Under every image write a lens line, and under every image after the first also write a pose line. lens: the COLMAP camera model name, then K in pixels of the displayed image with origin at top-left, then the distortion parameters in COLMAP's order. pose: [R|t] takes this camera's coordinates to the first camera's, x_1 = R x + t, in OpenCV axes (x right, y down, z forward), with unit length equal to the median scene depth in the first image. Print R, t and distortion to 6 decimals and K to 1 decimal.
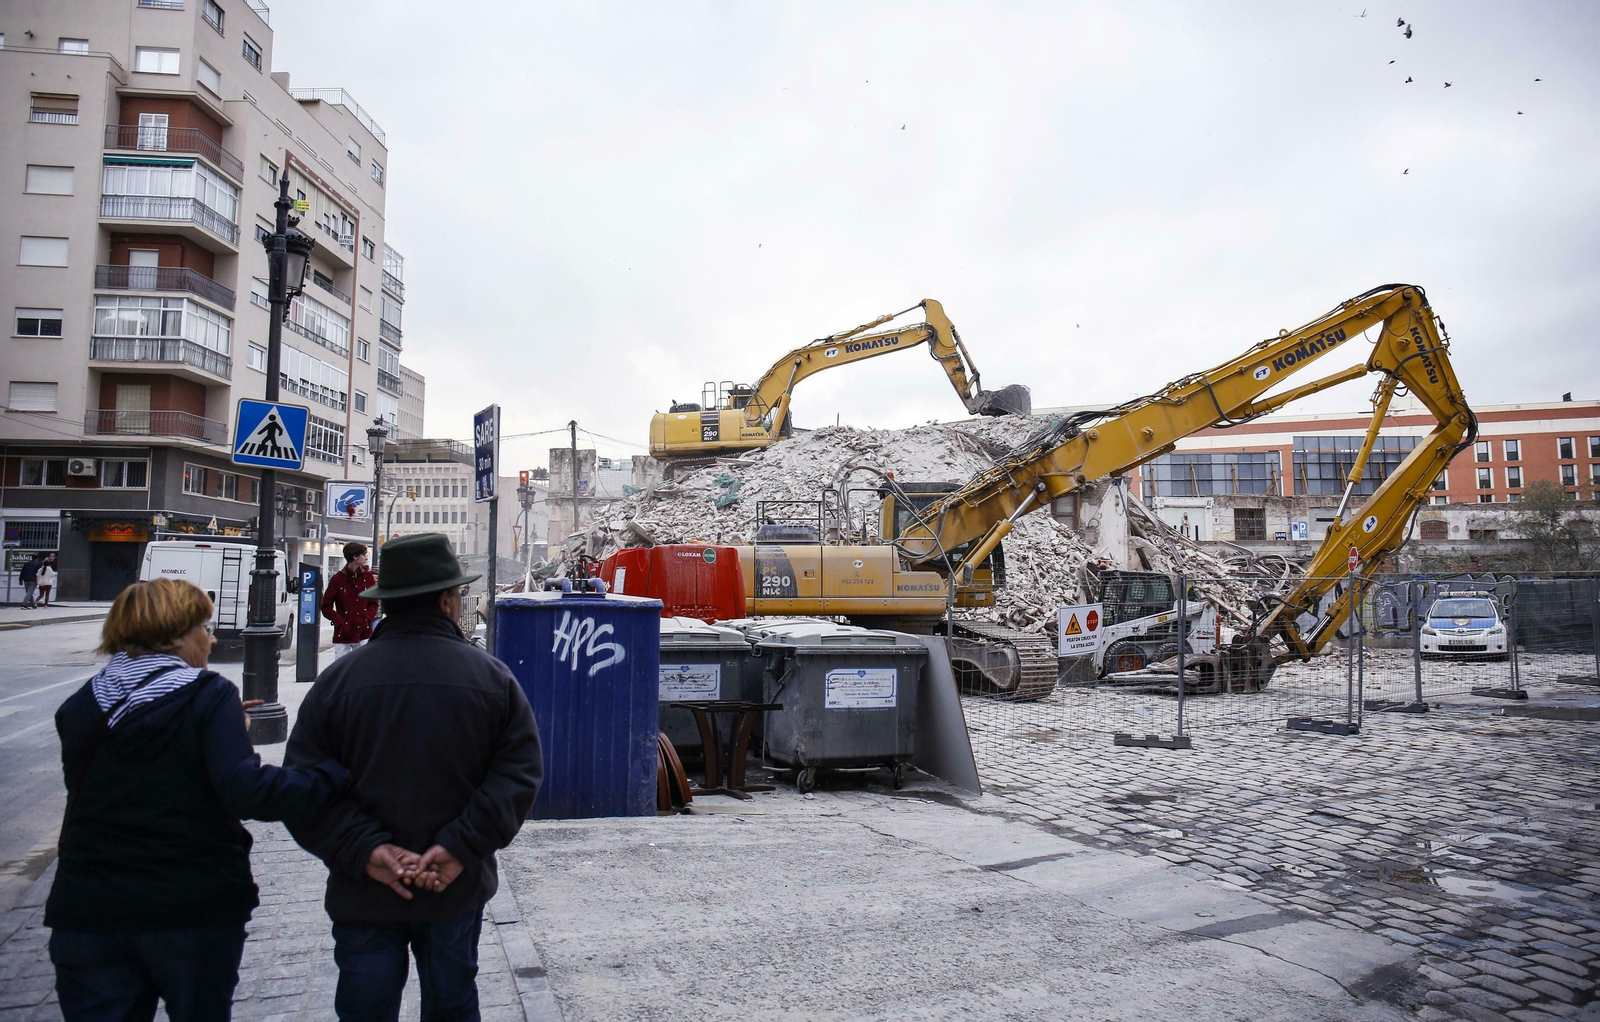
lens RADIAL K [[1138.0, 0, 822.4], [0, 1138.0, 476.7], [0, 0, 1]] dist [-0.048167, 0.009775]
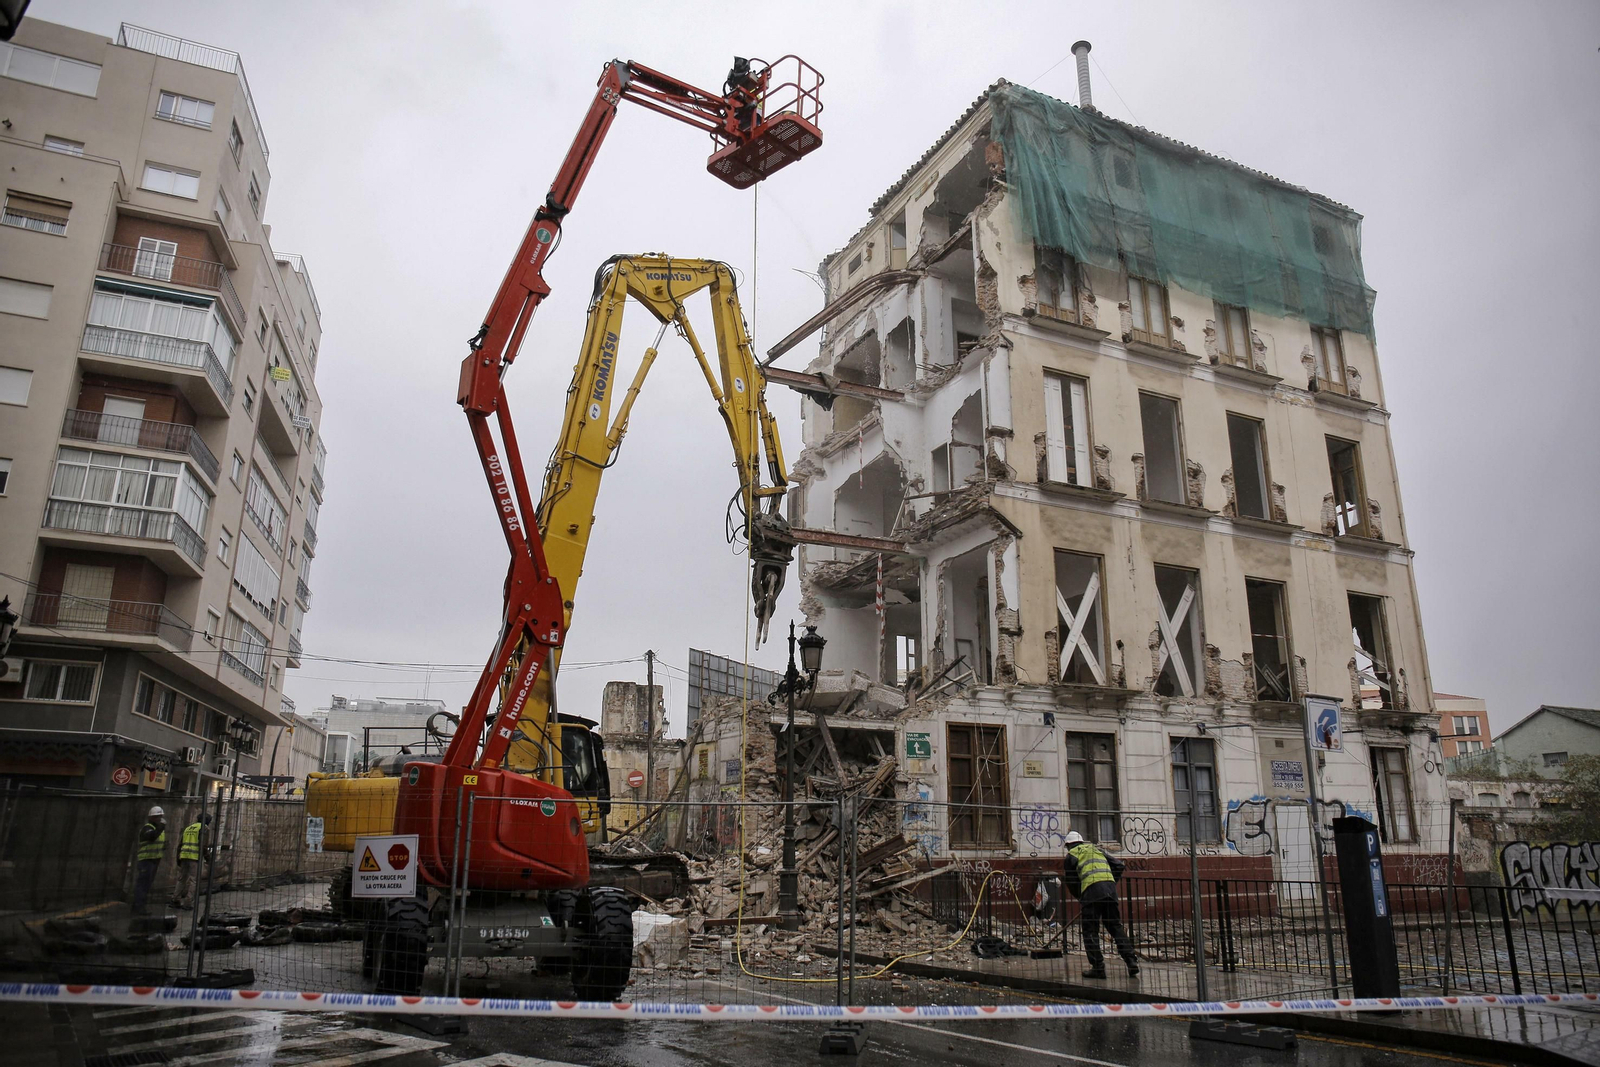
lens RADIAL K [[1115.8, 0, 797.9], [0, 1115.8, 521.6], [0, 0, 1]] dist [-0.078756, 0.029790]
pose [[0.963434, 0.086280, 0.253676, -0.340044], [-0.036392, 0.980100, -0.195138, 0.015873], [-0.265464, 0.178771, 0.947402, 0.161661]]
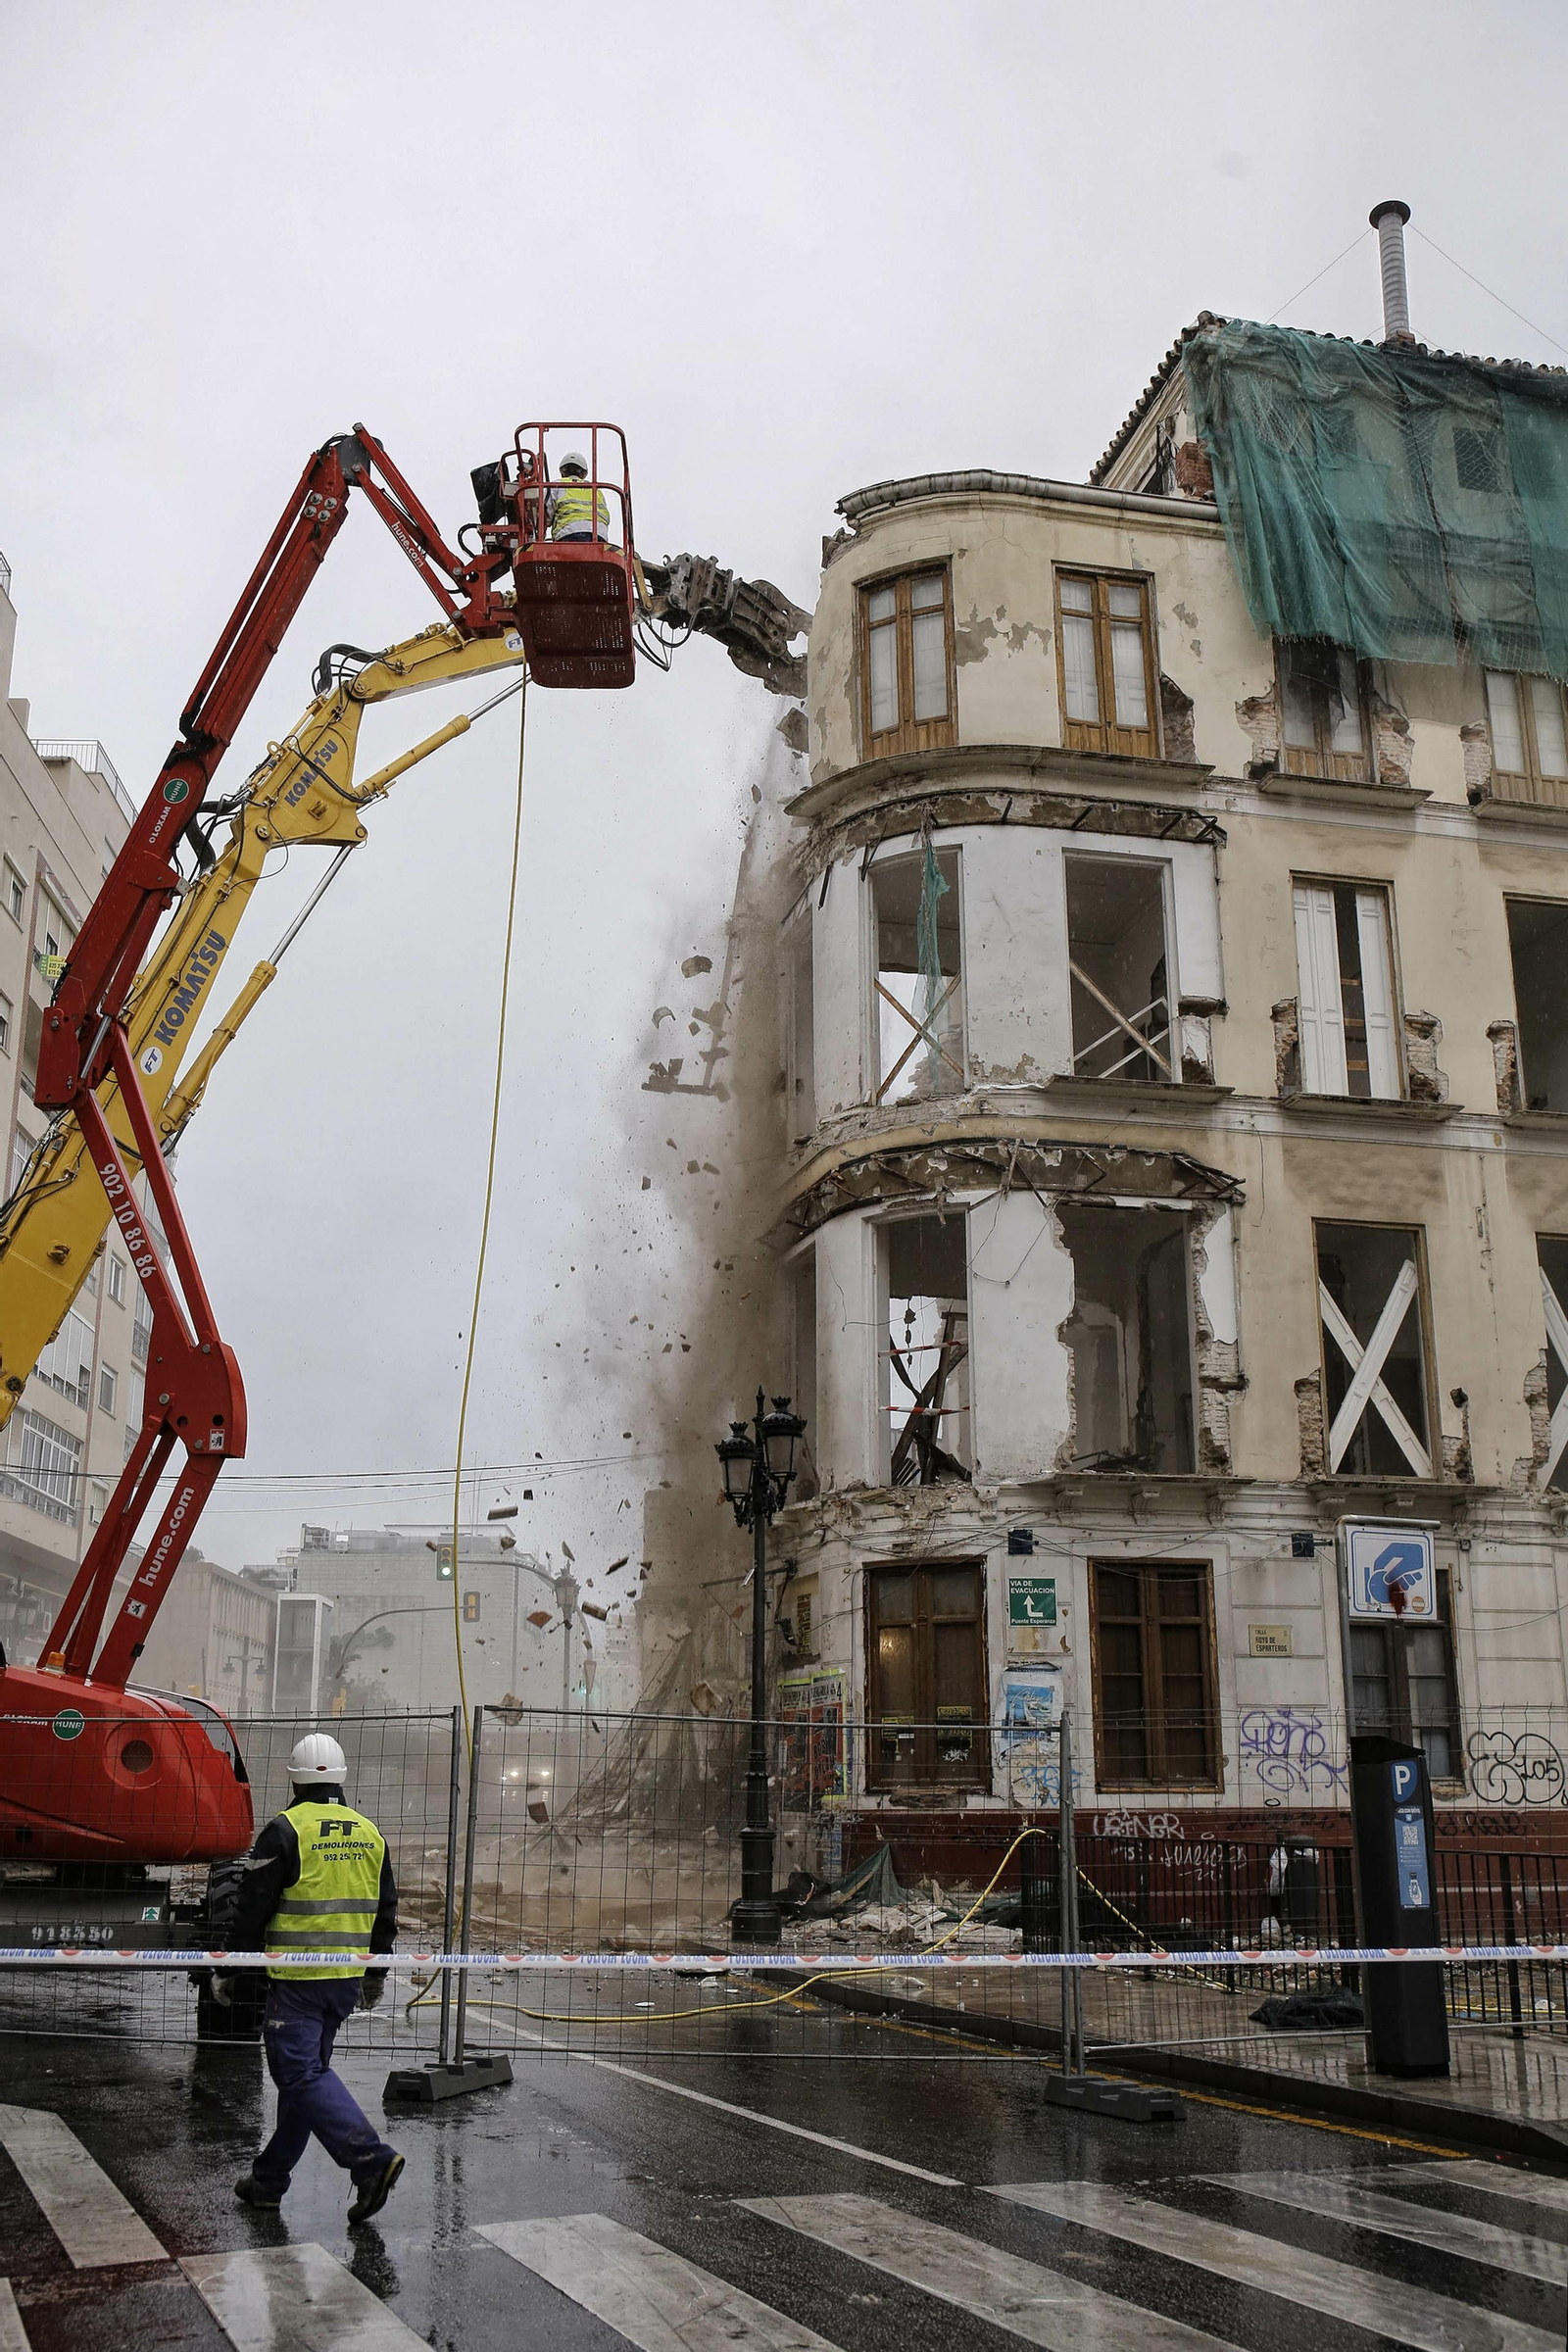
lens RADIAL K [[2237.5, 0, 790.3], [0, 2237.5, 1187.4], [0, 0, 1]] dist [-0.016081, 0.000000]
pose [[0.997770, 0.018657, 0.064088, -0.253589], [-0.007401, 0.985144, -0.171569, 0.009458], [-0.066337, 0.170712, 0.983085, 0.089265]]
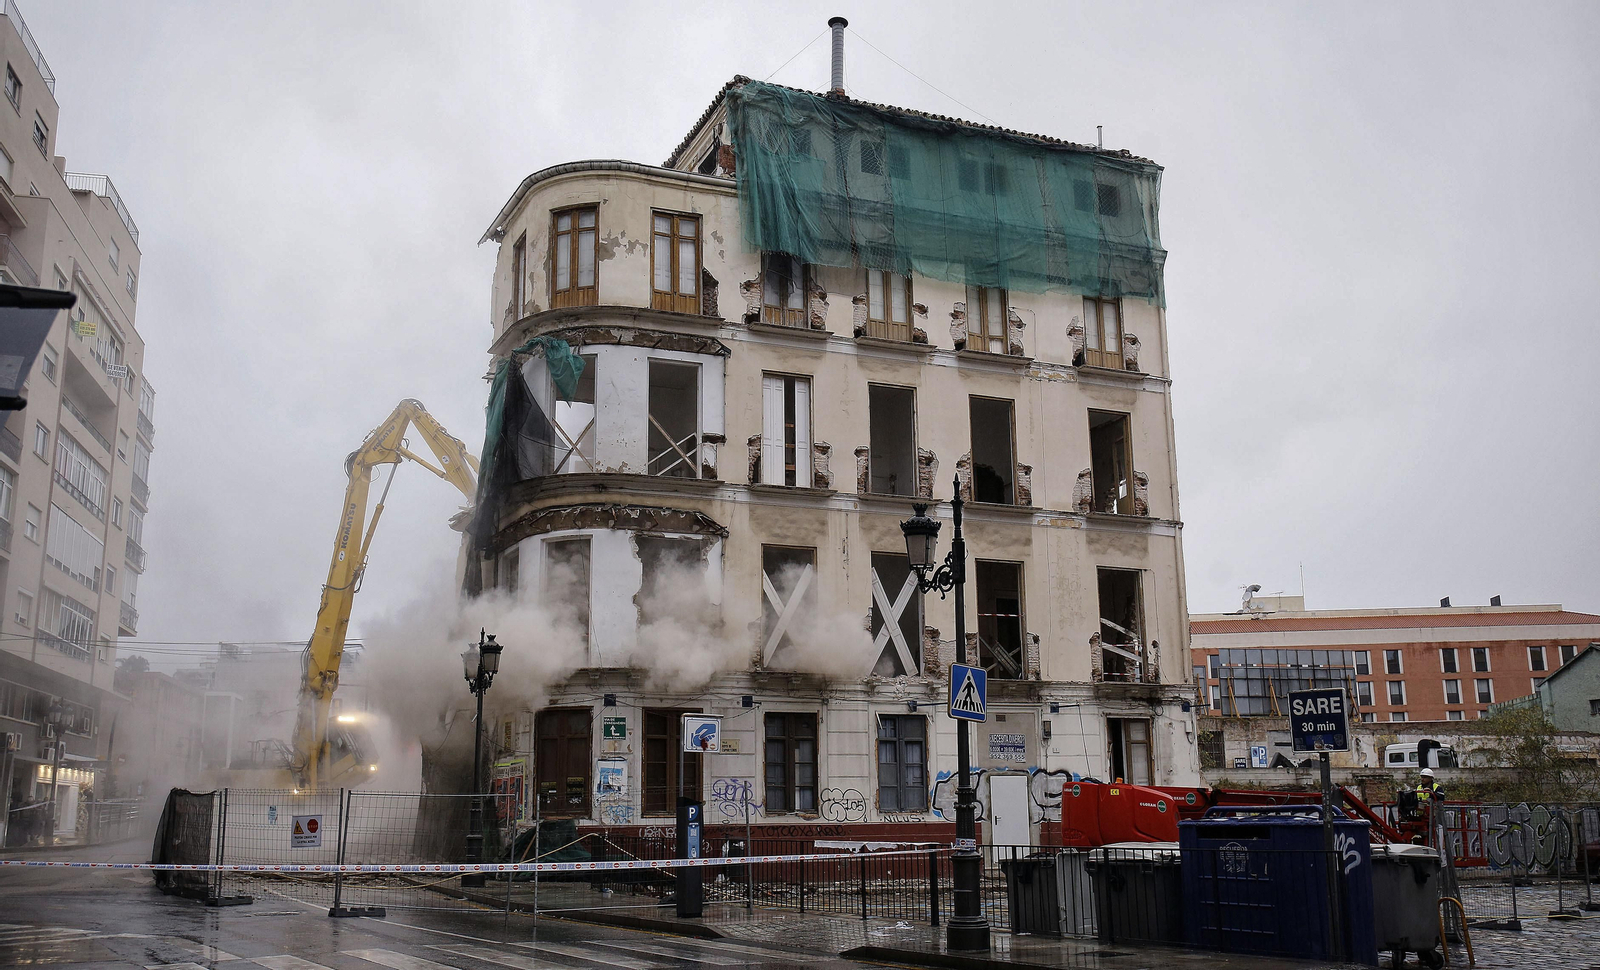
lens RADIAL K [[1516.5, 0, 817.3], [0, 1516.5, 500.5], [0, 0, 1]] dist [-0.016665, 0.000000]
pose [[0.972601, 0.042203, 0.228618, -0.240054], [-0.015929, 0.993171, -0.115573, -0.011863], [-0.231934, 0.108764, 0.966632, -0.139489]]
